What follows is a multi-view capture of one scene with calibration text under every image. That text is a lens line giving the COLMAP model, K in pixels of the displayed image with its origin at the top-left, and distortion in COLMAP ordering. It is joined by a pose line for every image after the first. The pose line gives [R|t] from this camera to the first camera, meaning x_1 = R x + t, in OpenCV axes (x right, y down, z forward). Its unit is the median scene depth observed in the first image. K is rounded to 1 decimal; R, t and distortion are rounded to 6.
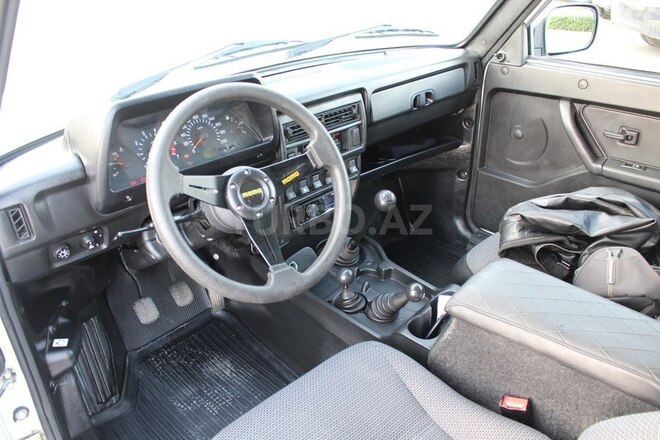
lens RADIAL K [[565.0, 0, 330.0], [0, 565.0, 220.0], [0, 0, 1]] dist [-0.058515, 0.007414]
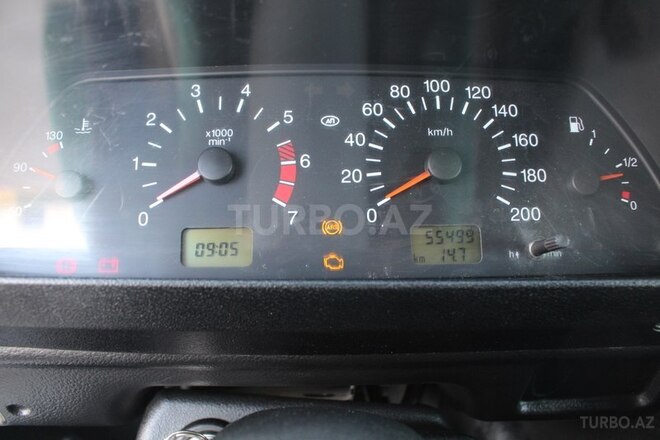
lens RADIAL K [[565.0, 0, 330.0], [0, 565.0, 220.0], [0, 0, 1]] dist [-0.058515, 0.007414]
pose [[0.753809, 0.291660, -0.588818, -0.112823], [-0.345394, 0.938187, 0.022538, -0.116206], [0.558995, 0.186384, 0.807952, 0.774364]]
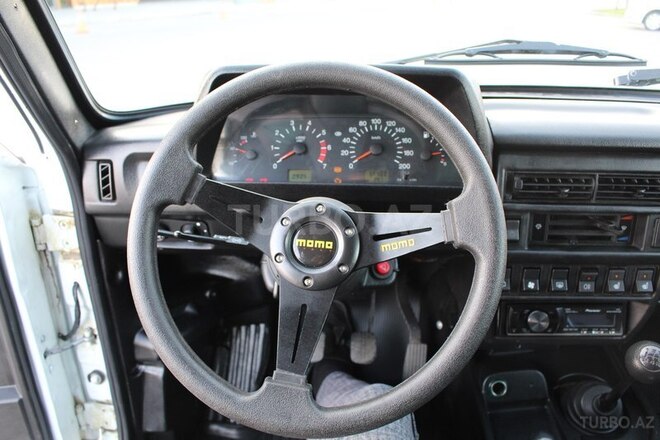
lens RADIAL K [[565.0, 0, 330.0], [0, 565.0, 220.0], [0, 0, 1]] dist [-0.058515, 0.007414]
pose [[0.688034, 0.318301, -0.652145, 0.207399], [-0.357027, 0.930860, 0.077663, -0.101982], [0.631776, 0.179399, 0.754105, 0.455205]]
